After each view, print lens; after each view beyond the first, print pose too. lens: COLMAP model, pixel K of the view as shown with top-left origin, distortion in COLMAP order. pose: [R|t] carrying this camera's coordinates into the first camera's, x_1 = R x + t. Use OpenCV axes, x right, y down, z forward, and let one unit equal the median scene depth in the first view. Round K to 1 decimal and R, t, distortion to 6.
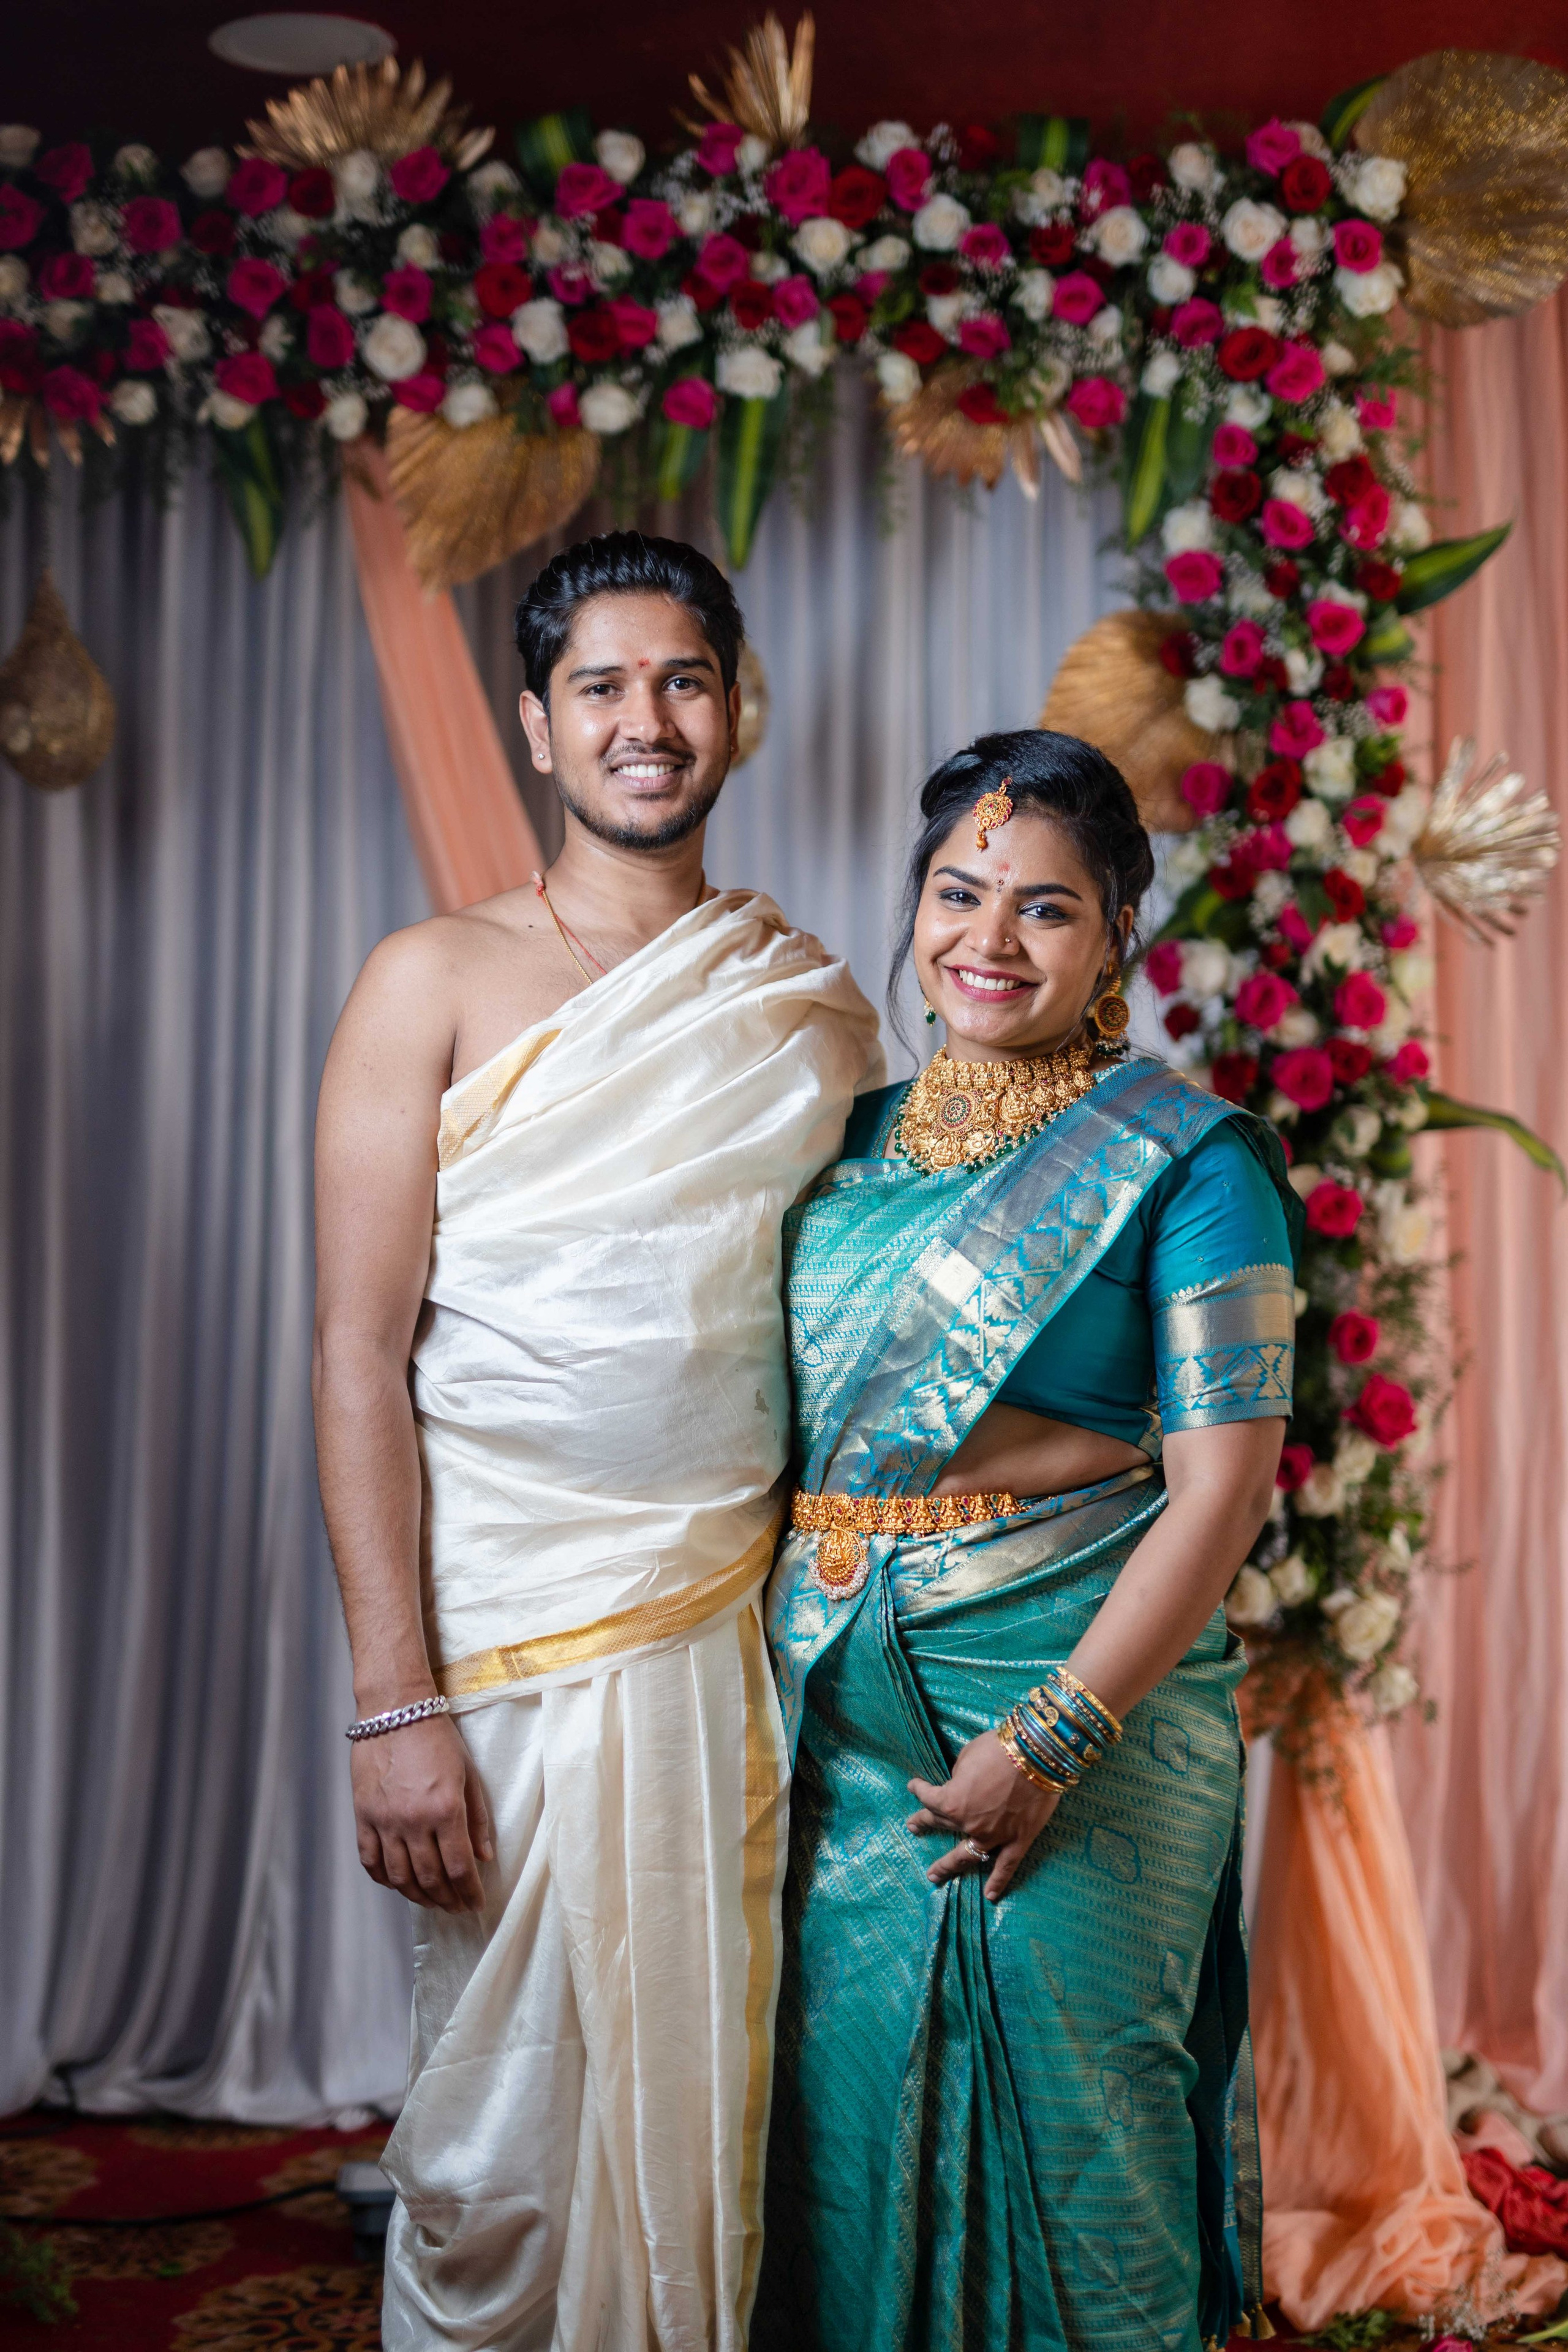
lens RADIAL K [[3328.3, 0, 820.8], [0, 3328.3, 1160.6], [0, 0, 1]] dist [0.006390, 0.049913]
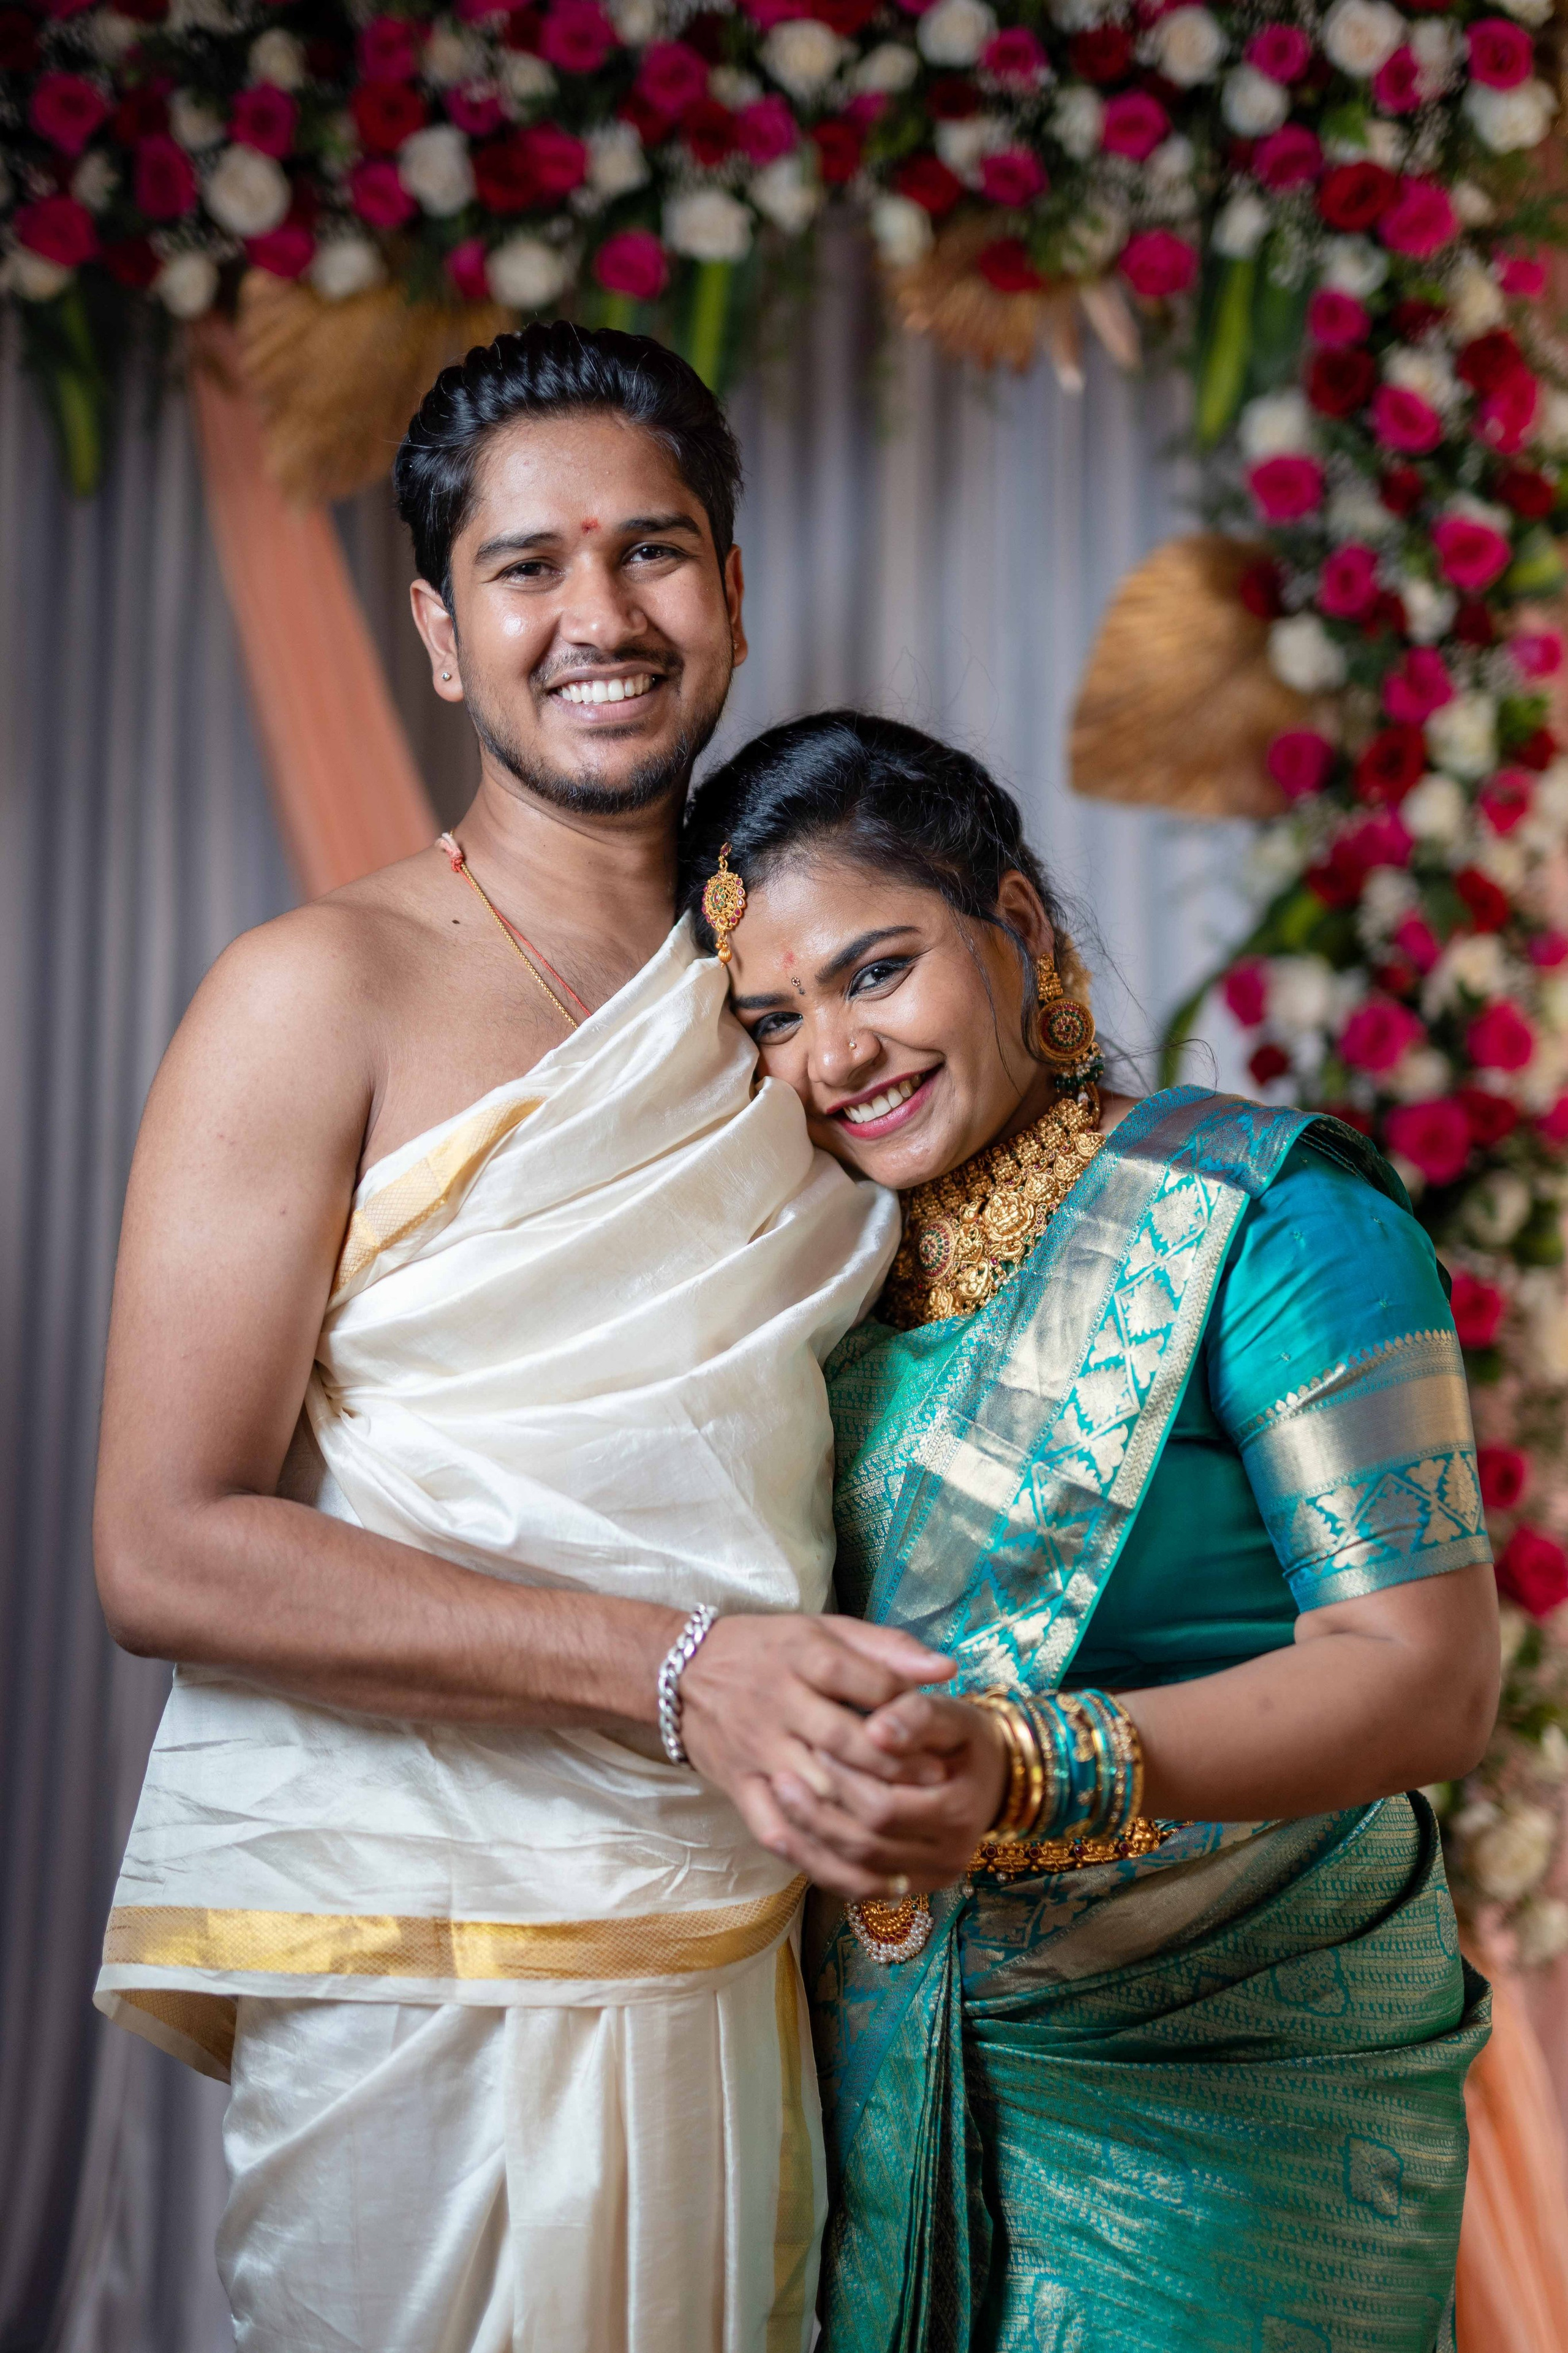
lens RADIAL K [[3329.8, 0, 820.9], [0, 3329.8, 1161.1], [0, 0, 1]] dist [0.006390, 0.049913]
pose [[0.999988, -0.000398, 0.004803, 0.000919], [0.000460, 0.999916, -0.012935, -0.009563], [-0.004797, 0.012937, 0.999905, 0.231612]]
